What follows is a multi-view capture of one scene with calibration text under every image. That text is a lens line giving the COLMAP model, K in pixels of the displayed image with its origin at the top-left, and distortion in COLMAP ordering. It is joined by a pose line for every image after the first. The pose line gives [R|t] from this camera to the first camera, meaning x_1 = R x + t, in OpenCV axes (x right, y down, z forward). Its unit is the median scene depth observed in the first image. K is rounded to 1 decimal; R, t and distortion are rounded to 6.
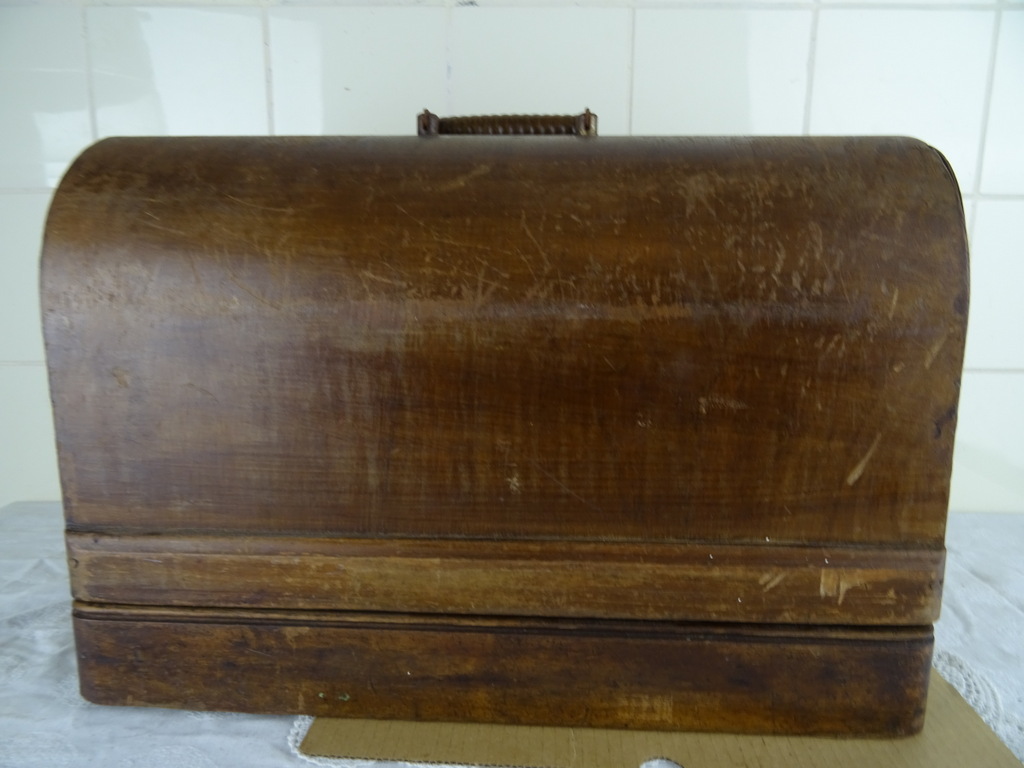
lens RADIAL K [[733.3, 0, 514.8], [0, 733.3, 388.3], [0, 0, 1]] dist [0.004904, -0.018204]
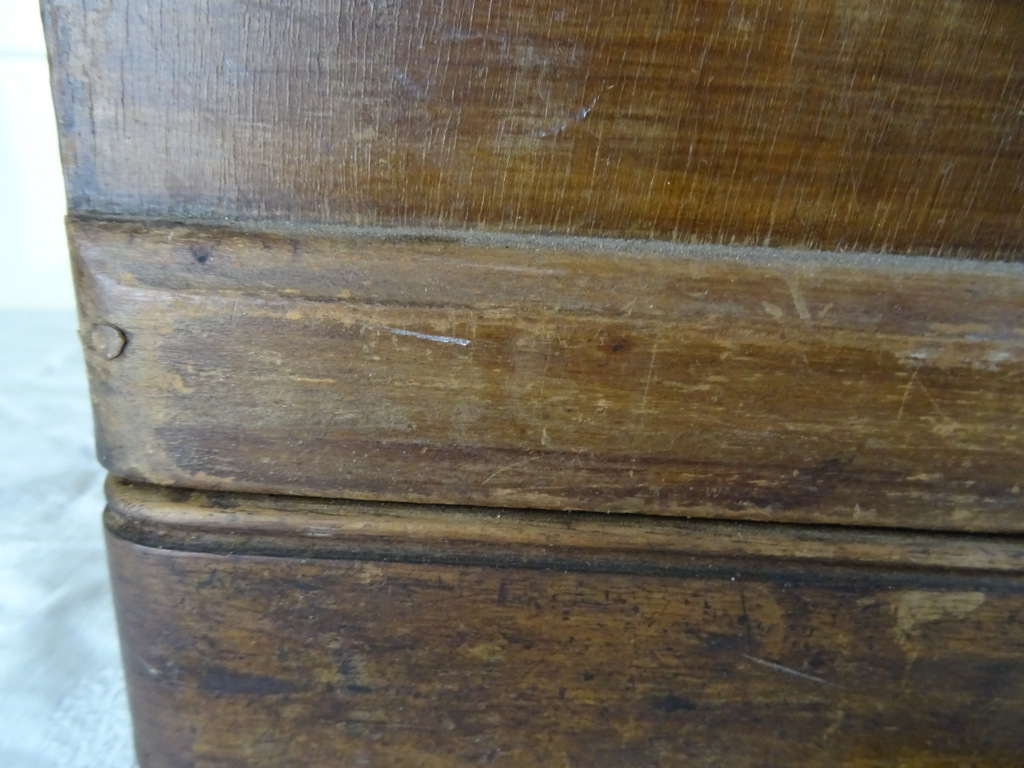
lens RADIAL K [[733.3, 0, 517.4], [0, 733.3, 392.7], [0, 0, 1]] dist [0.004904, -0.018204]
pose [[0.997294, 0.034354, 0.064995, -0.477031], [-0.044190, 0.986684, 0.156528, 0.210928], [-0.058752, -0.158977, 0.985533, 0.736465]]
